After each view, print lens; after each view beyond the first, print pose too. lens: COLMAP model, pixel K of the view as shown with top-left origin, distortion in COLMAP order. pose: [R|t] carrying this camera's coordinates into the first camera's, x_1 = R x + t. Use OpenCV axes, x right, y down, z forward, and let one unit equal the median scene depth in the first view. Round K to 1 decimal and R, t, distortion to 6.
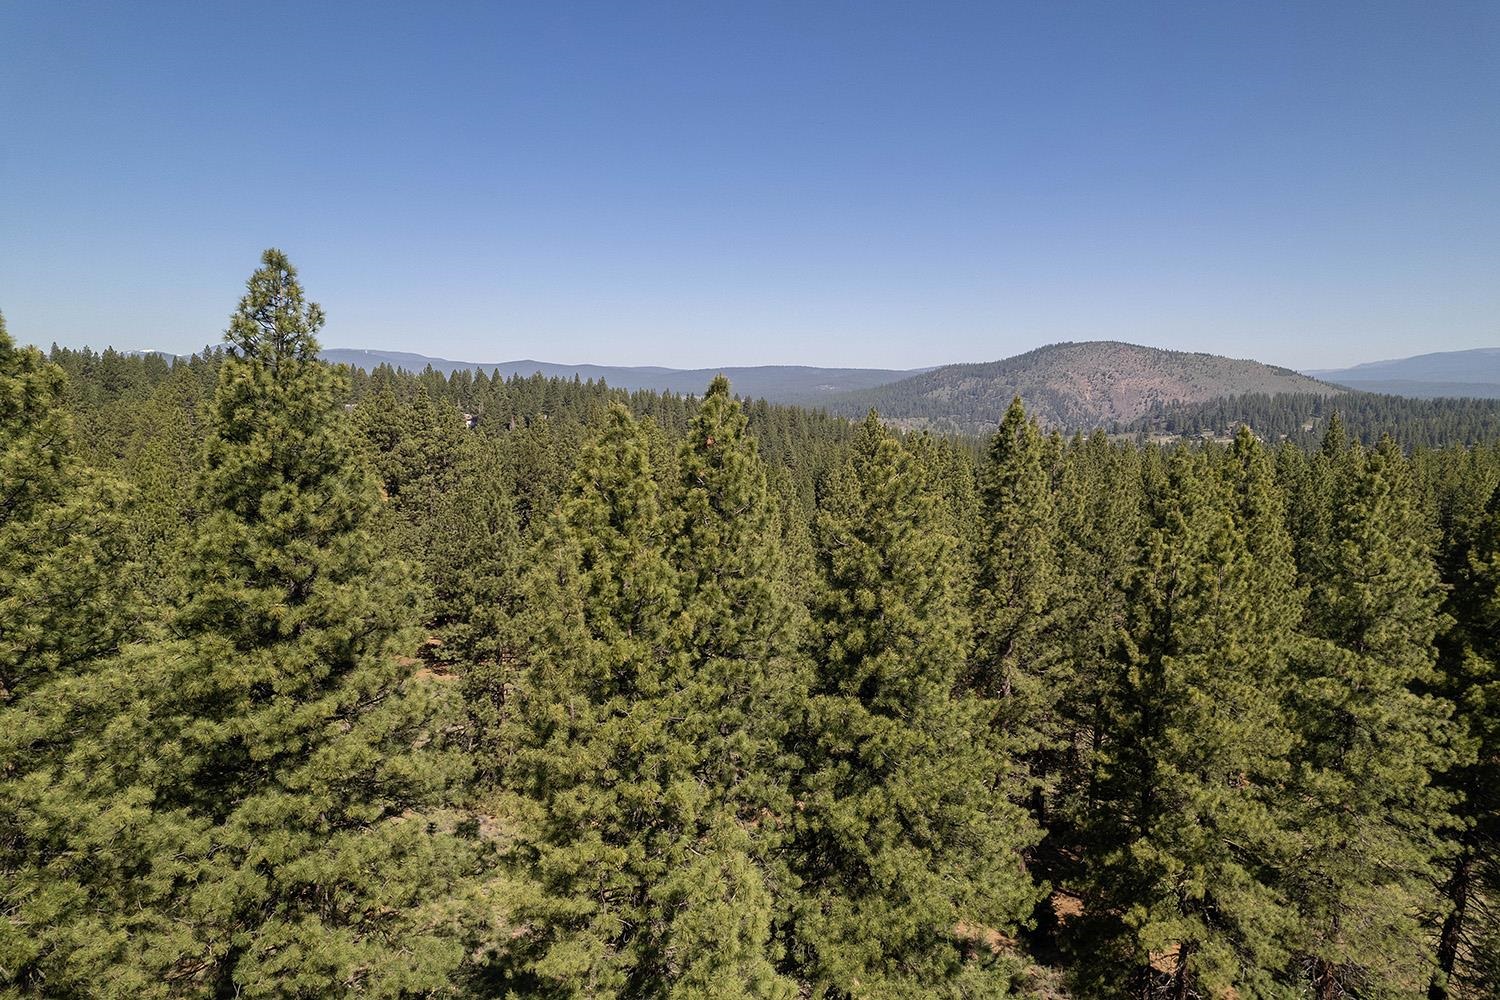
lens RADIAL K [[958.5, 0, 761.6], [0, 958.5, 502.4], [0, 0, 1]] dist [-0.068553, 0.060709]
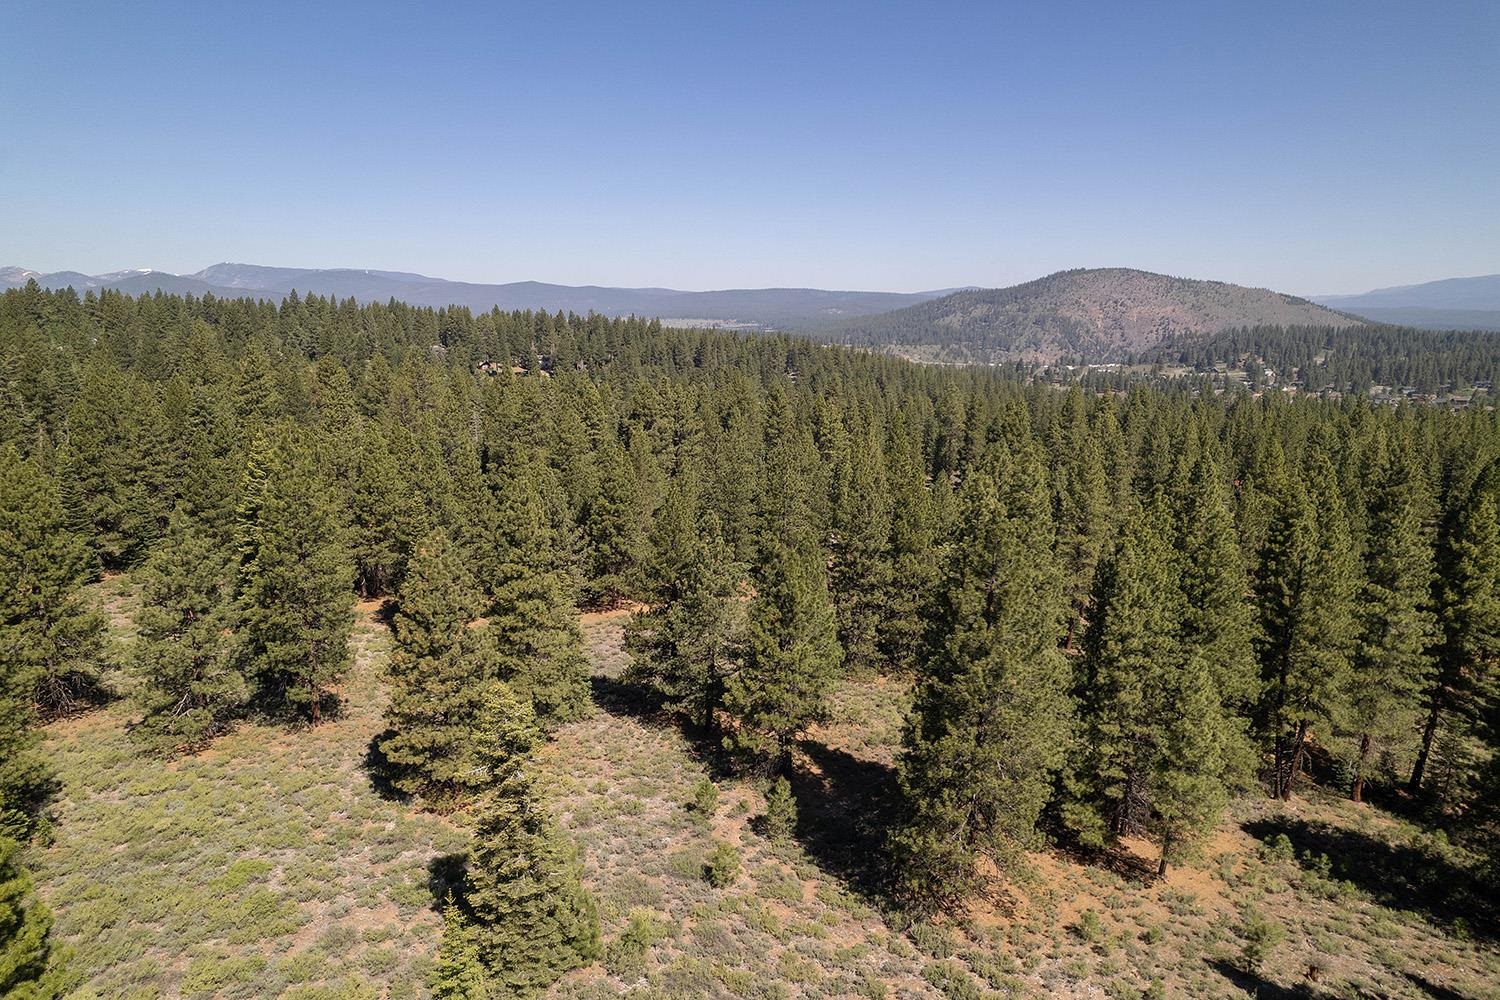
lens RADIAL K [[958.5, 0, 761.7], [0, 958.5, 499.5], [0, 0, 1]] dist [-0.068553, 0.060709]
pose [[0.999977, 0.006263, -0.002674, -0.639150], [-0.006039, 0.997018, 0.076938, -0.163407], [0.003148, -0.076920, 0.997032, -0.898143]]
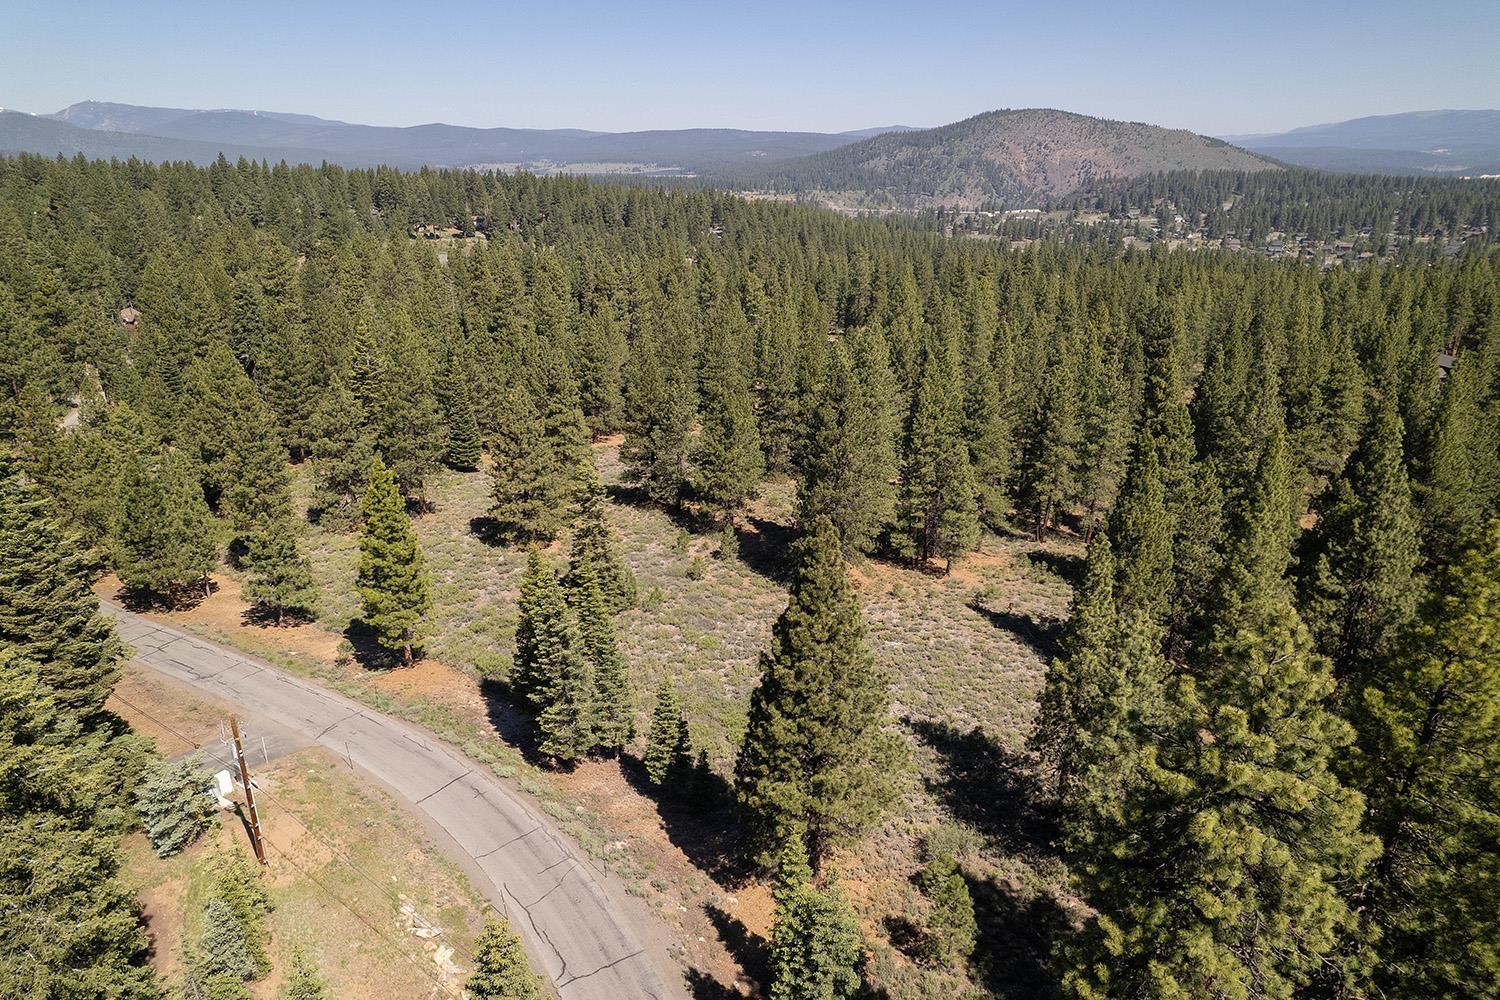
lens RADIAL K [[958.5, 0, 764.8], [0, 958.5, 496.1], [0, 0, 1]] dist [-0.068553, 0.060709]
pose [[0.997002, -0.024642, 0.073341, -0.698002], [0.007337, 0.973765, 0.227438, -0.268526], [-0.077022, -0.226218, 0.971027, -1.905948]]
